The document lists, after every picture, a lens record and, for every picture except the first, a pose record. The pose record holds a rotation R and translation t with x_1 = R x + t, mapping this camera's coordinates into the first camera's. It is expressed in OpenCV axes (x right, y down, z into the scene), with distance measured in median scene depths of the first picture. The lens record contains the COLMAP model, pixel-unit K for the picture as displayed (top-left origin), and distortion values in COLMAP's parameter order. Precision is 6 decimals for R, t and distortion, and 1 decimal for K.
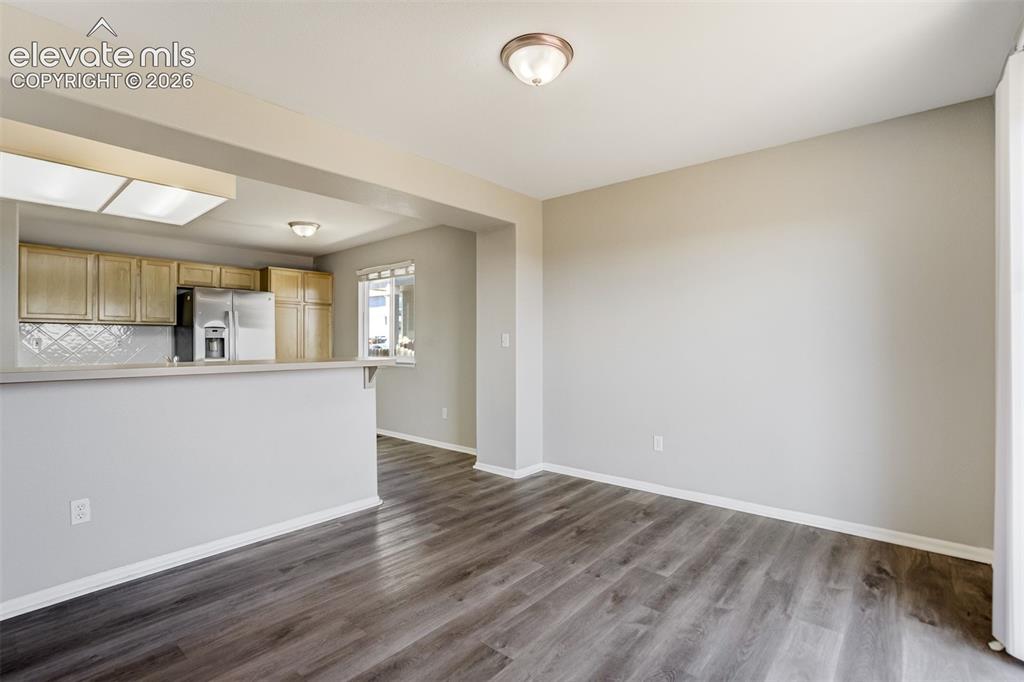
lens RADIAL K [[477.5, 0, 506.2], [0, 477.5, 343.6], [0, 0, 1]] dist [-0.056095, 0.024629]
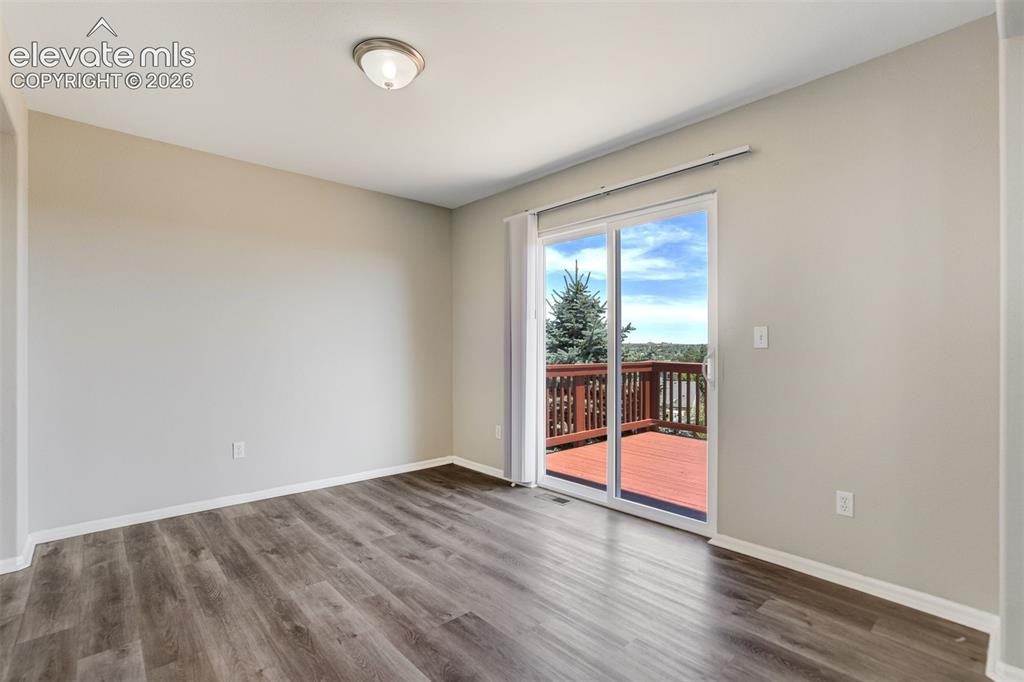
lens RADIAL K [[477.5, 0, 506.2], [0, 477.5, 343.6], [0, 0, 1]] dist [-0.056095, 0.024629]
pose [[0.123684, 0.007329, 0.992295, -0.698654], [0.003123, 0.999965, -0.007775, 0.011006], [-0.992317, 0.004061, 0.123657, 0.467652]]
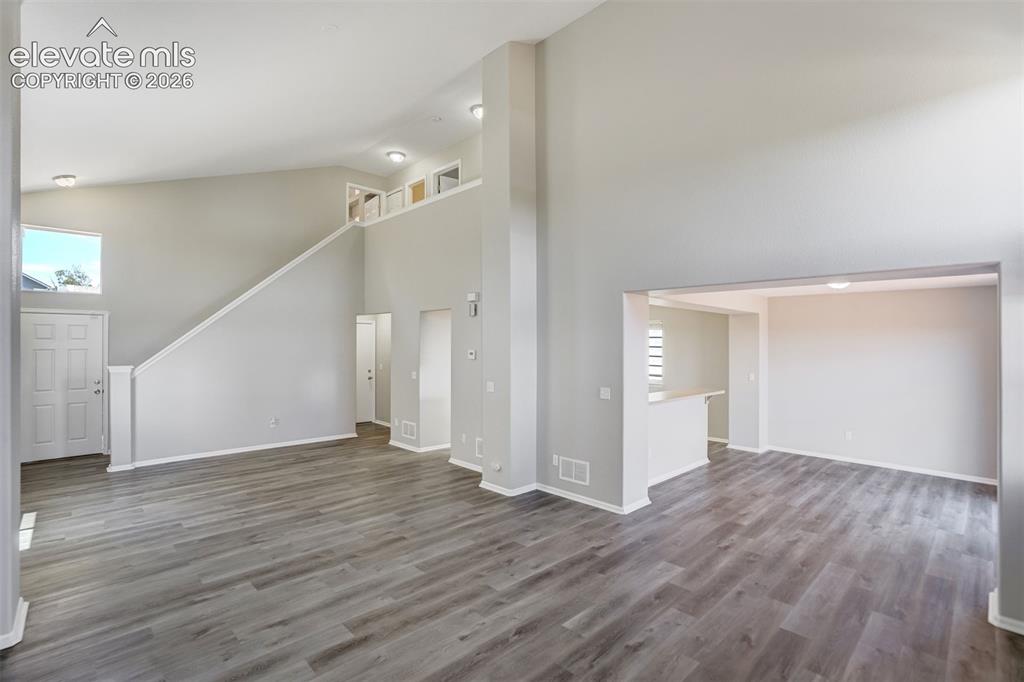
lens RADIAL K [[477.5, 0, 506.2], [0, 477.5, 343.6], [0, 0, 1]] dist [-0.056095, 0.024629]
pose [[0.995673, 0.018921, -0.090984, -1.155063], [-0.019218, 0.999812, -0.002383, -0.168248], [0.090922, 0.004121, 0.995850, -1.293200]]
